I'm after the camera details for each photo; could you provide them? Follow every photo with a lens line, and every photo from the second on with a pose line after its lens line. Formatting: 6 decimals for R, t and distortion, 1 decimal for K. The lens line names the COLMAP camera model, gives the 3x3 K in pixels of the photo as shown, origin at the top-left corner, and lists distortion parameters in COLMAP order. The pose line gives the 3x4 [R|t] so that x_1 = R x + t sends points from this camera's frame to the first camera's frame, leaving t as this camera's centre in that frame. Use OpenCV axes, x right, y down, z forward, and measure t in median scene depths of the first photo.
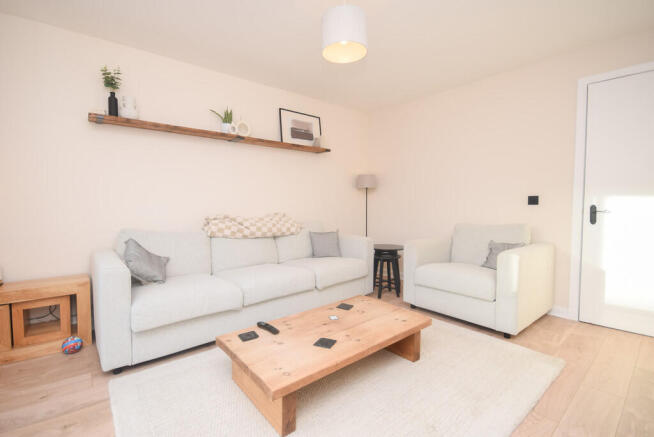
lens RADIAL K [[288.9, 0, 324.0], [0, 288.9, 217.8], [0, 0, 1]] dist [-0.001333, -0.000529]
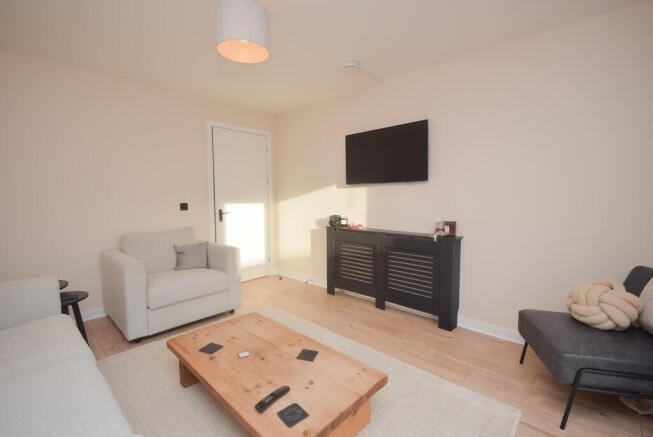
lens RADIAL K [[288.4, 0, 323.5], [0, 288.4, 217.8], [0, 0, 1]] dist [-0.001333, -0.000529]
pose [[-0.109607, -0.072260, 0.991345, -0.848856], [0.051901, 0.995577, 0.078307, -0.121422], [-0.992619, 0.060034, -0.105372, 0.862552]]
